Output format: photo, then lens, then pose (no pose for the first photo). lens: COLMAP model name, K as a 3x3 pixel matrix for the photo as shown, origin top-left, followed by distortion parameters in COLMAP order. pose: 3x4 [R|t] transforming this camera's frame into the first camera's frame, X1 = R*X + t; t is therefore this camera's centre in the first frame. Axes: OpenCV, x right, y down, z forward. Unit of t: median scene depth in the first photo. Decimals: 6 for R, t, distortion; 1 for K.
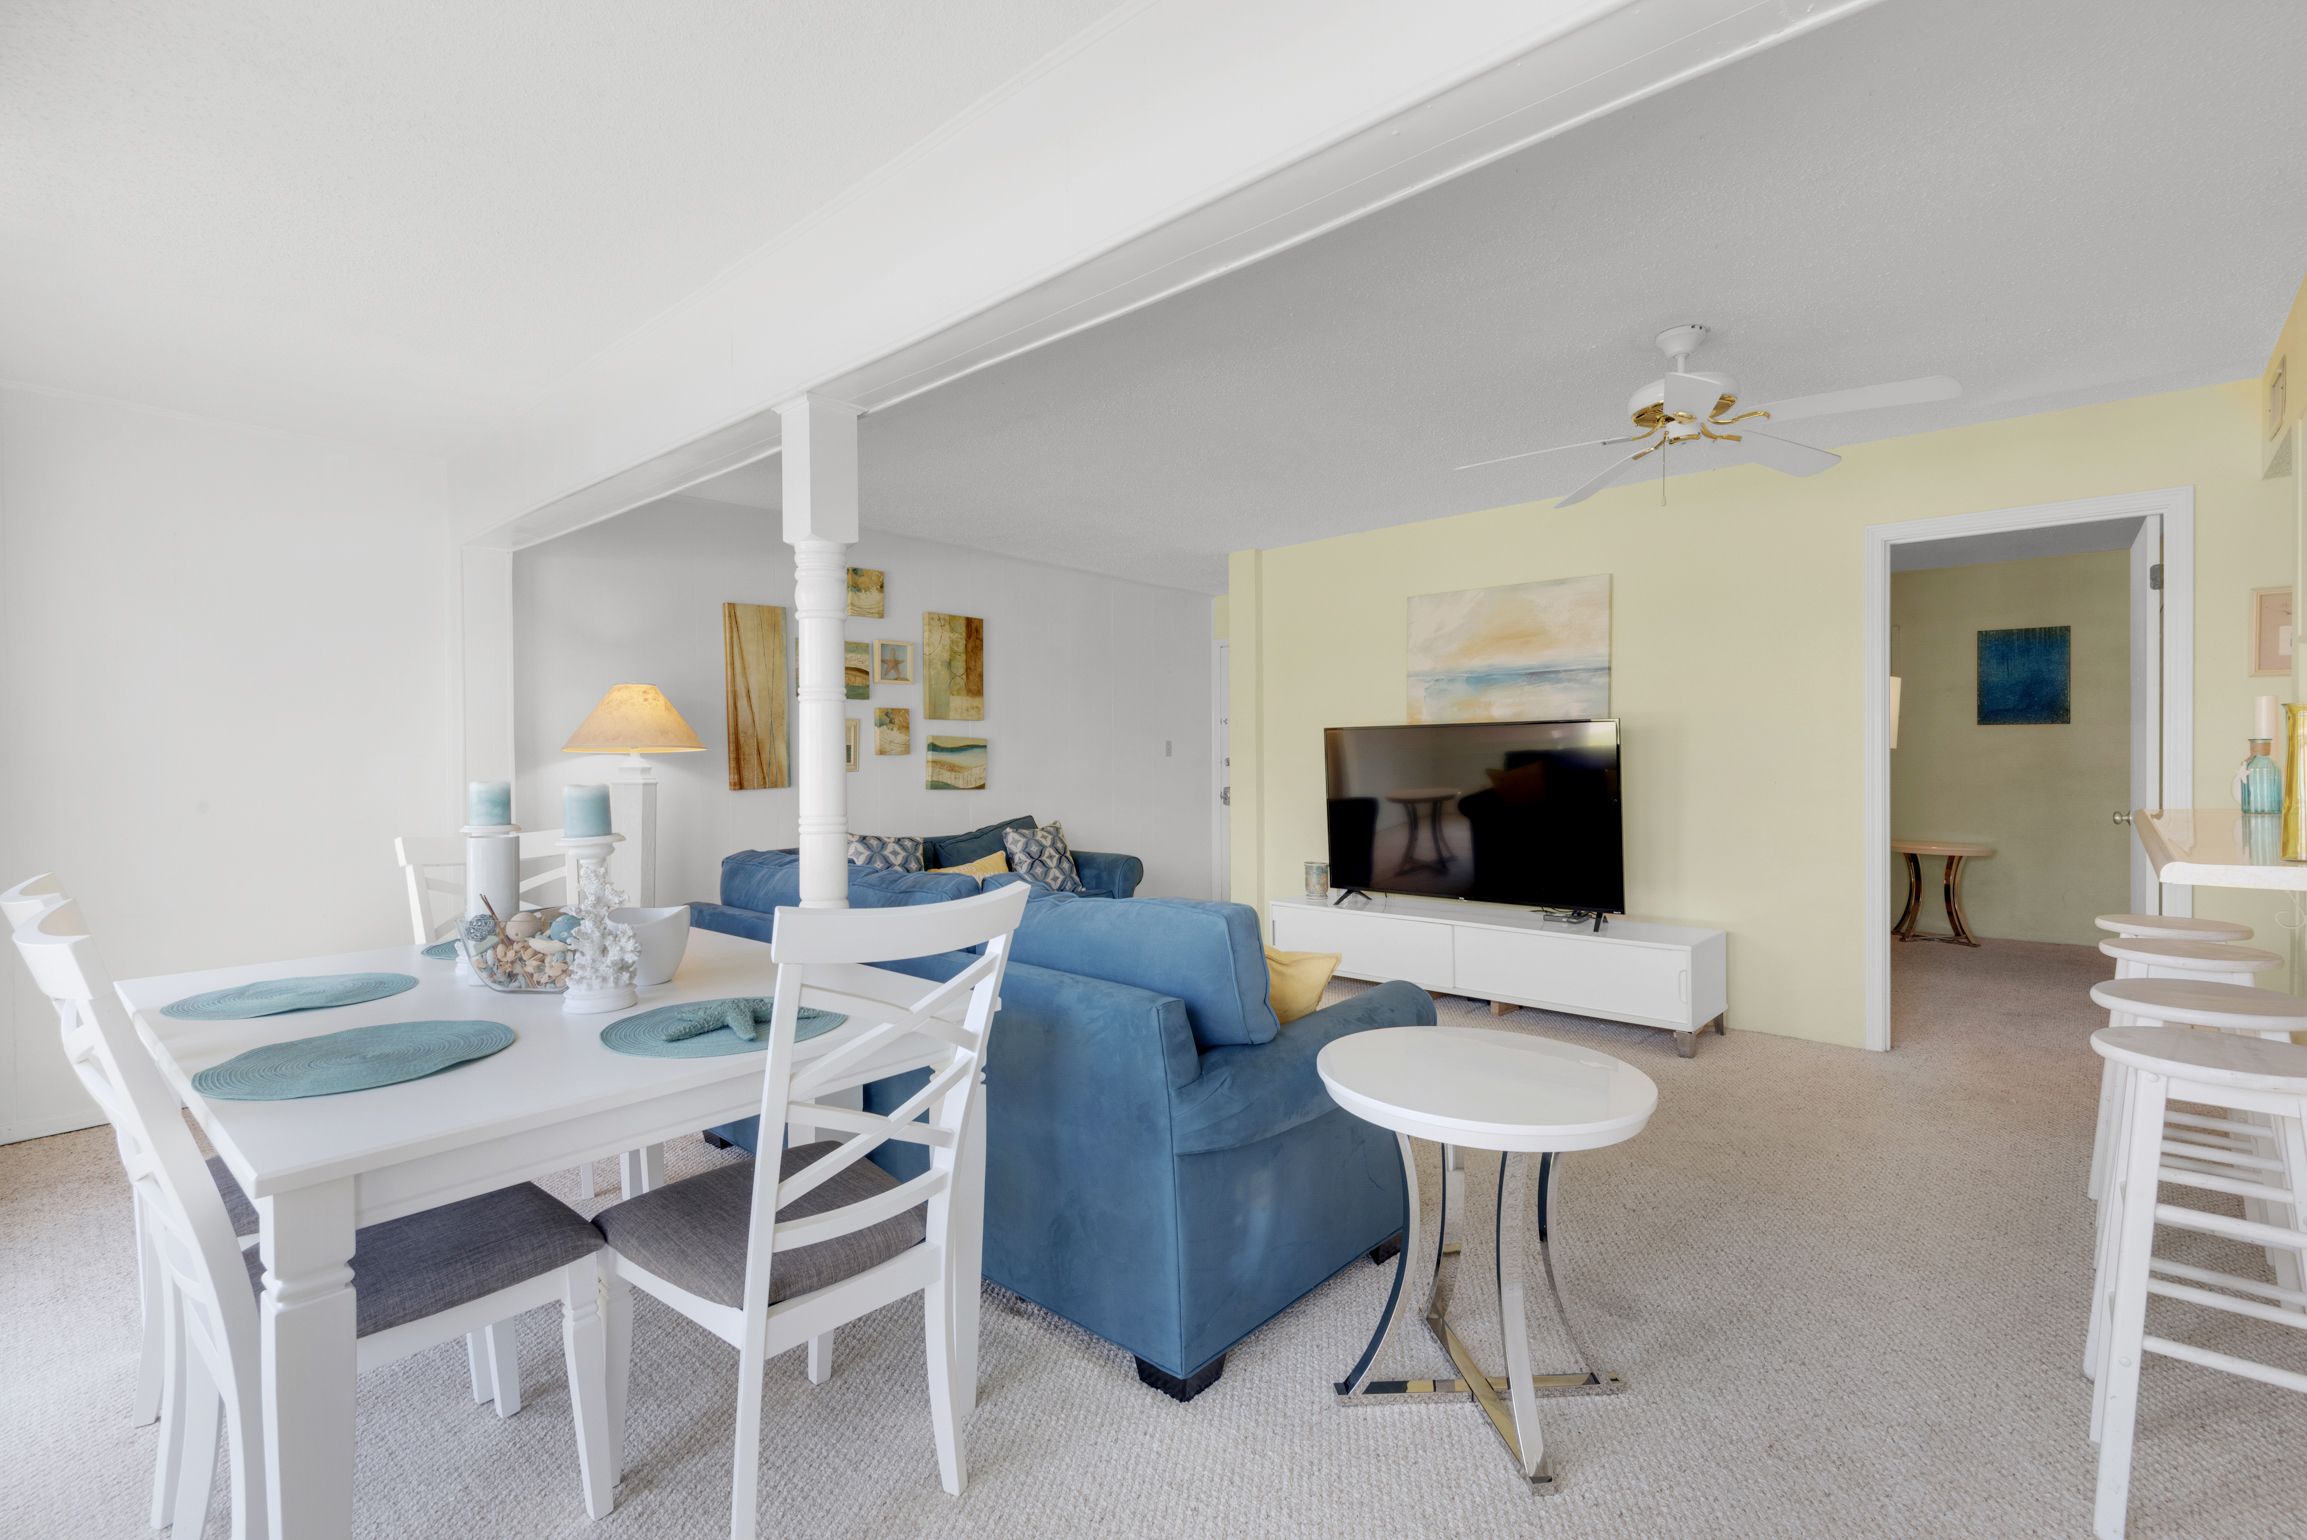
lens RADIAL K [[1041.9, 0, 1153.5], [0, 1041.9, 770.0], [0, 0, 1]] dist [0.002554, 0.000145]
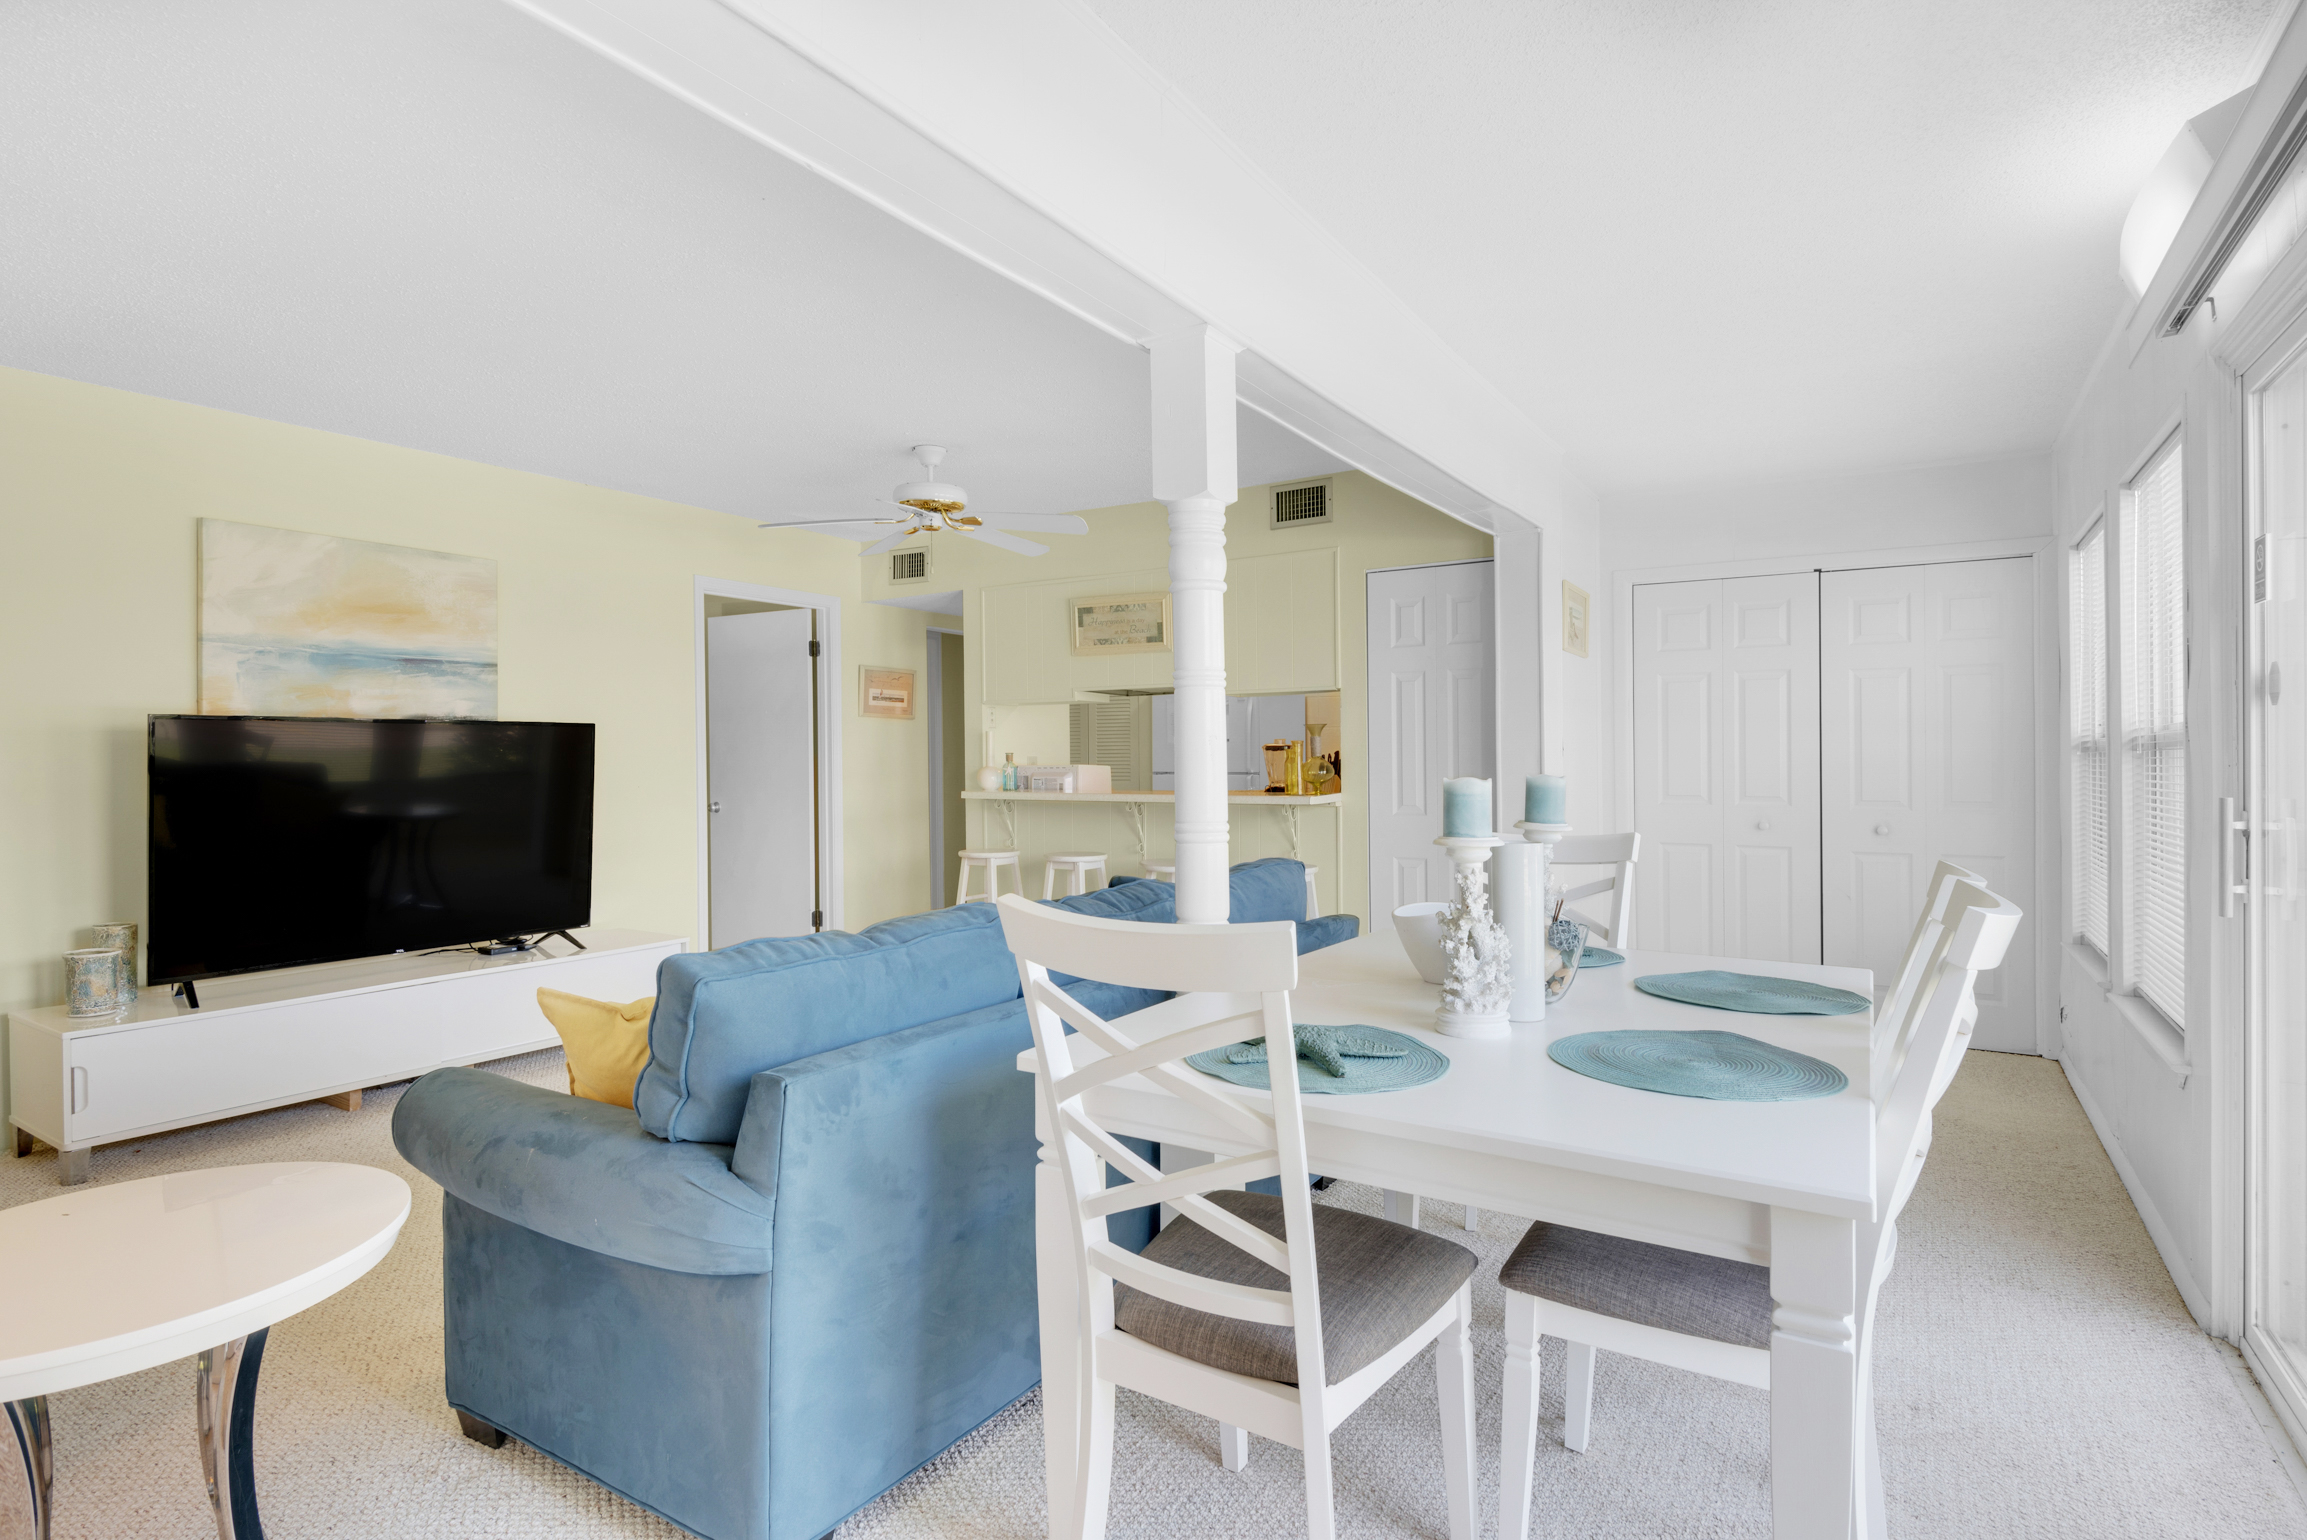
lens RADIAL K [[1148.0, 0, 1153.5], [0, 1148.0, 770.0], [0, 0, 1]] dist [-0.000723, 0.000012]
pose [[-0.166591, -0.004160, 0.986017, -0.594822], [0.013194, 0.999892, 0.006448, -0.006272], [-0.985938, 0.014084, -0.166518, 0.577419]]
